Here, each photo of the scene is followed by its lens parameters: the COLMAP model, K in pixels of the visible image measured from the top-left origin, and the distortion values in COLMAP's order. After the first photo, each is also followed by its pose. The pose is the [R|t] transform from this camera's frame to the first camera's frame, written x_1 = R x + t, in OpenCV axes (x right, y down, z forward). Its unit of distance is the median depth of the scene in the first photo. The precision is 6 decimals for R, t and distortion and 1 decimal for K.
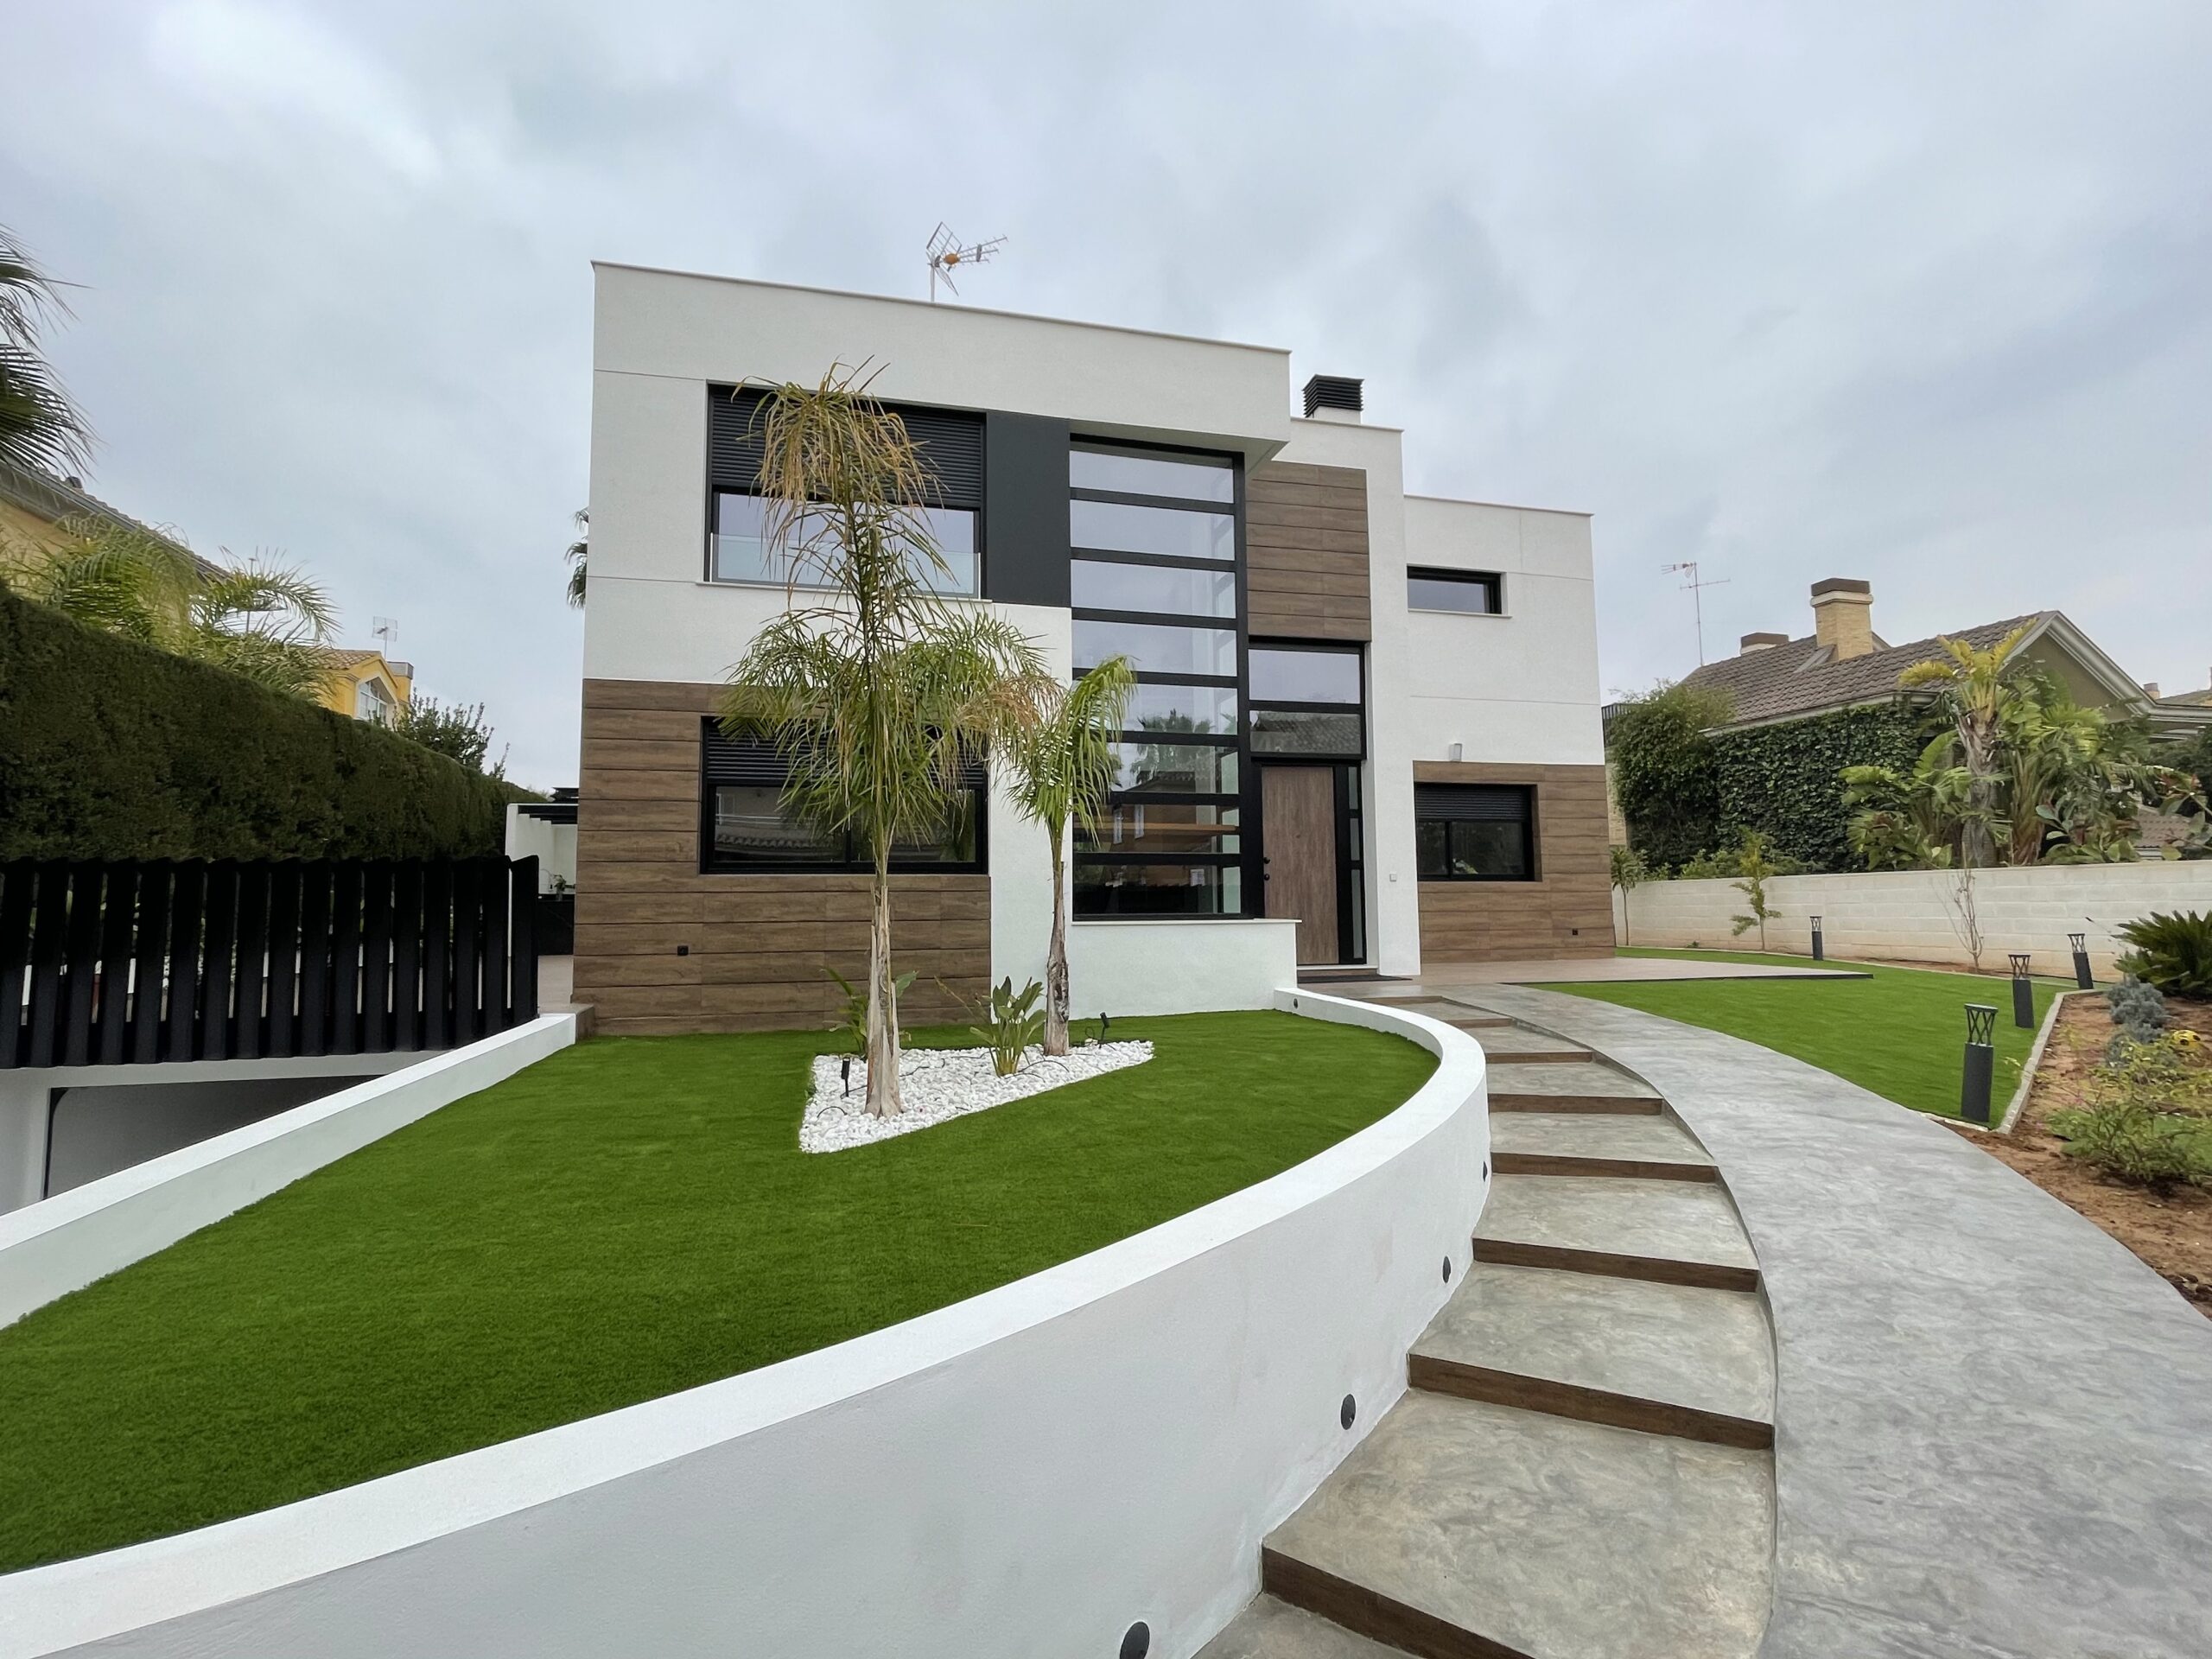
lens RADIAL K [[1031.3, 0, 1112.6], [0, 1031.3, 820.5], [0, 0, 1]] dist [0.000877, -0.000036]
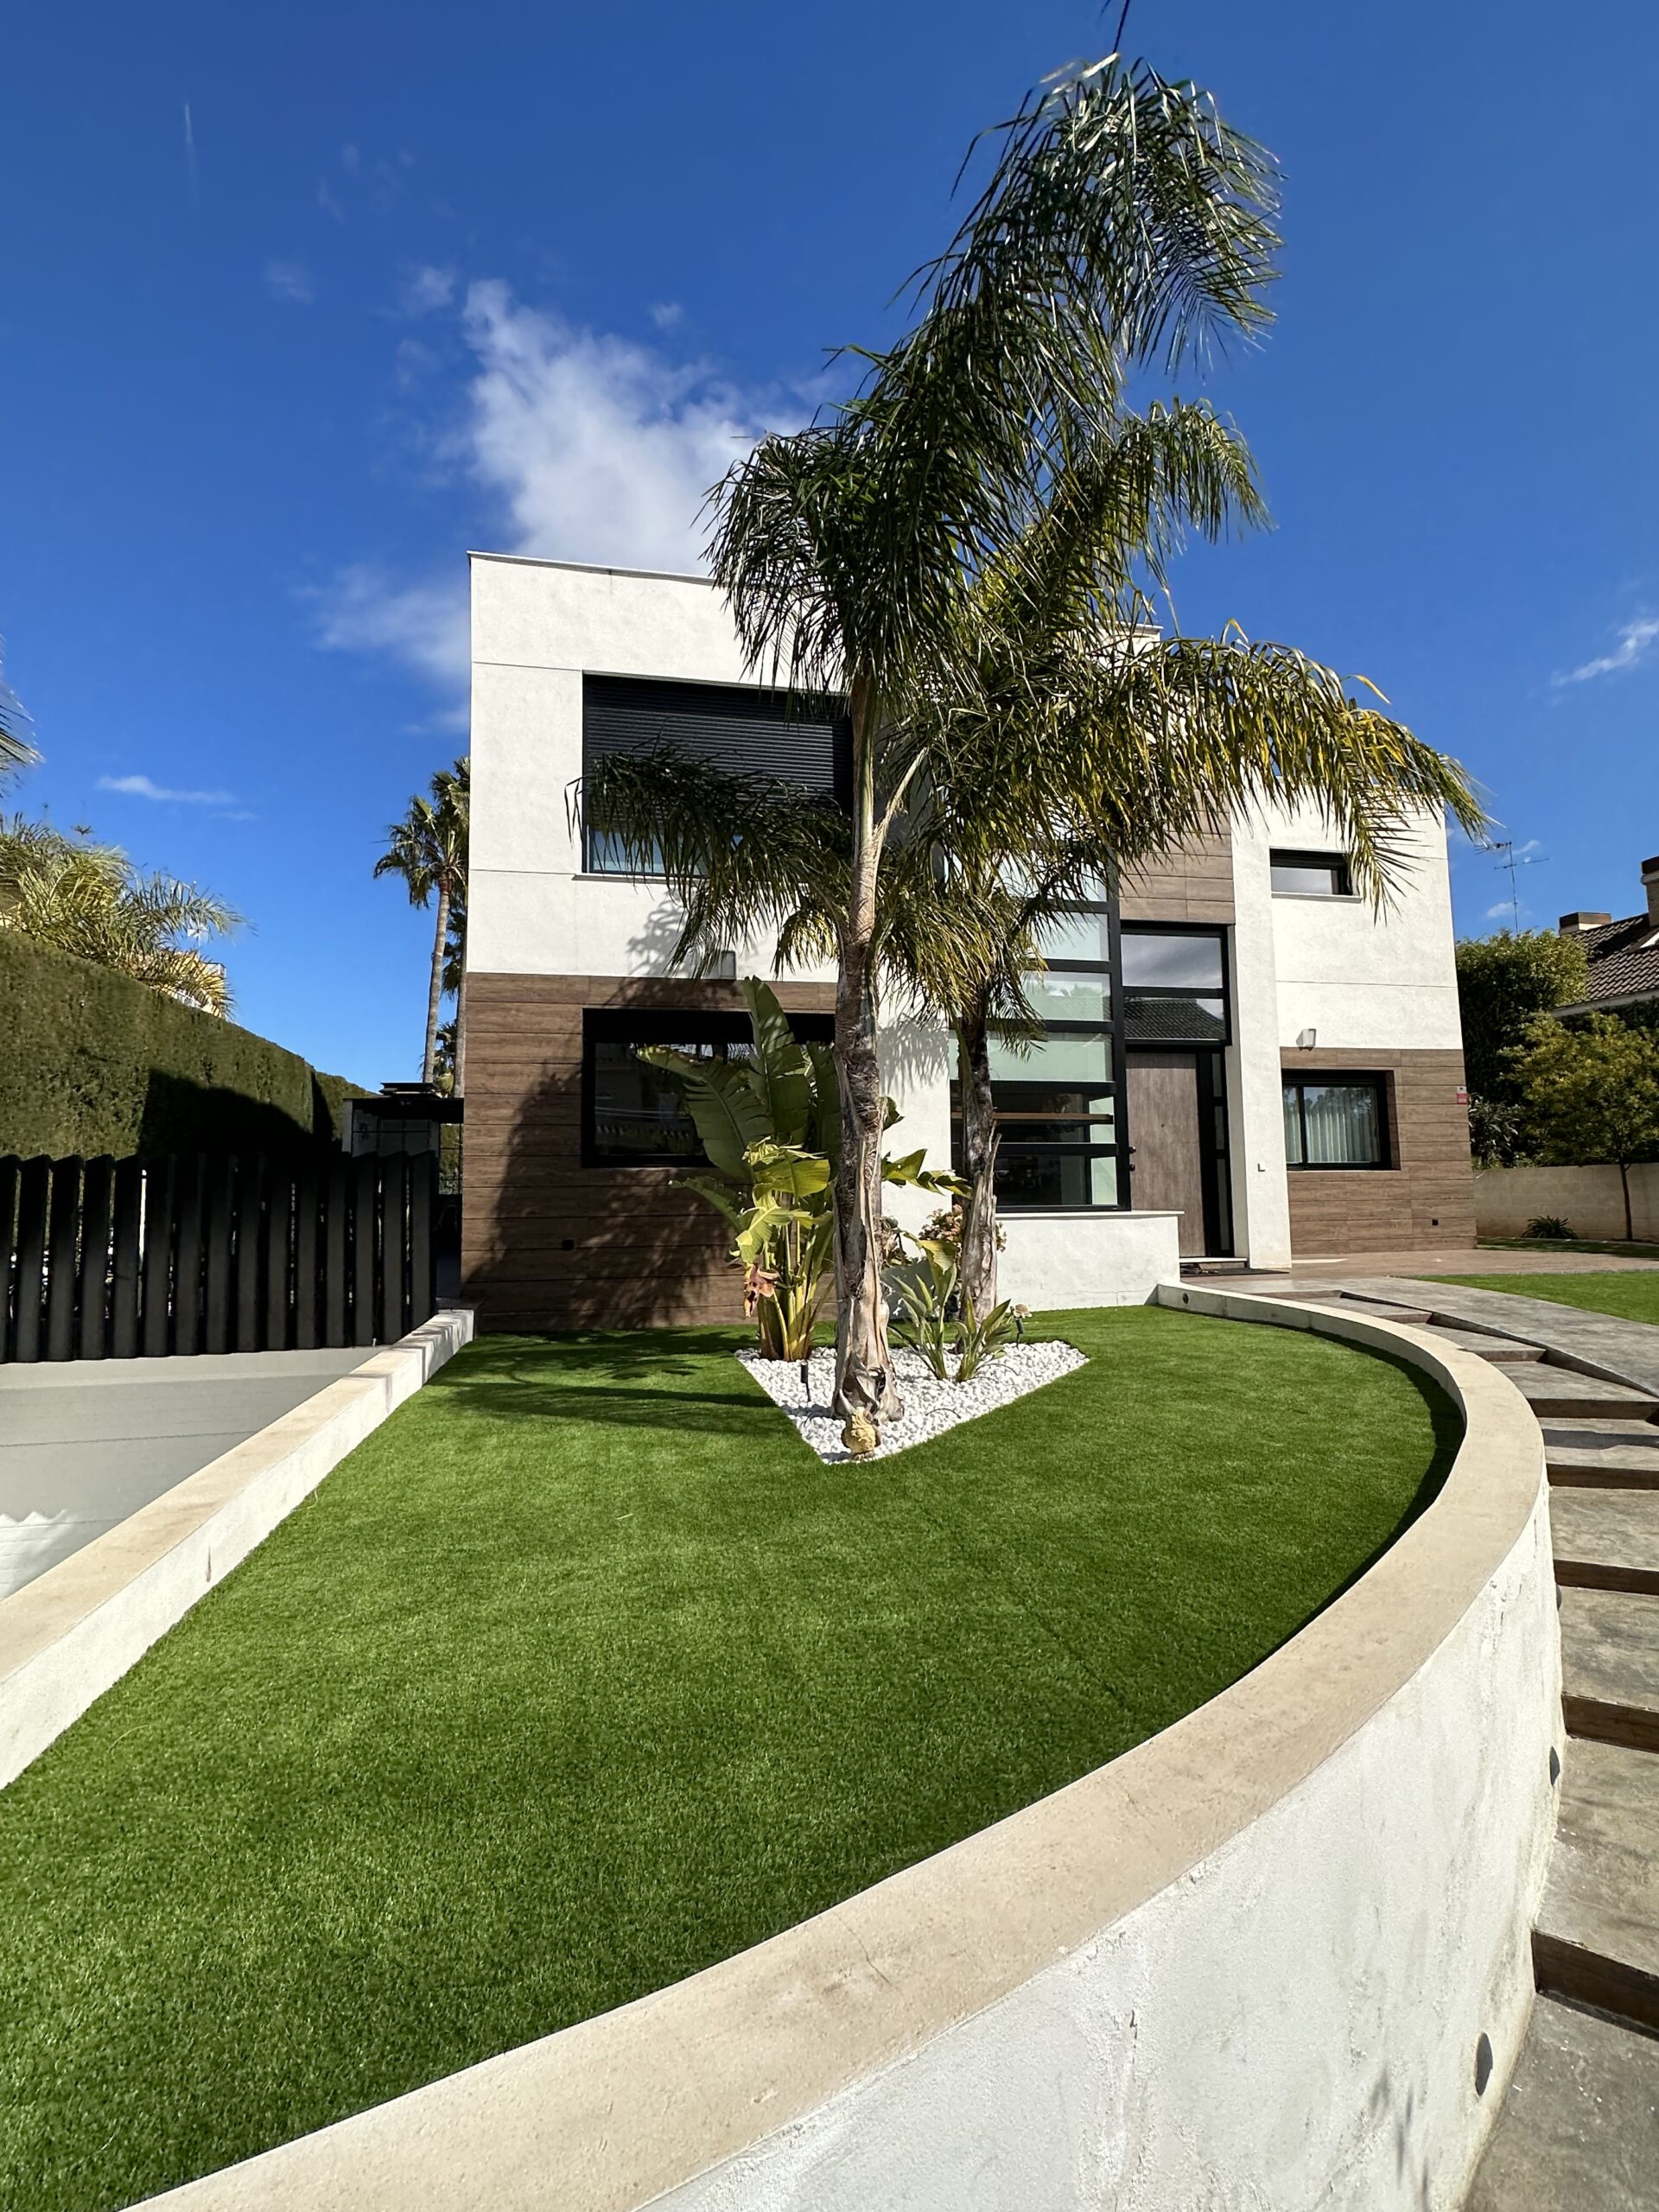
lens RADIAL K [[1019.0, 0, 826.0], [0, 1019.0, 1105.4], [0, 0, 1]] dist [-0.000143, 0.000057]
pose [[0.999185, -0.008628, -0.039431, -0.101429], [0.008387, 0.999945, -0.006259, 0.000061], [0.039483, 0.005923, 0.999203, 0.025334]]
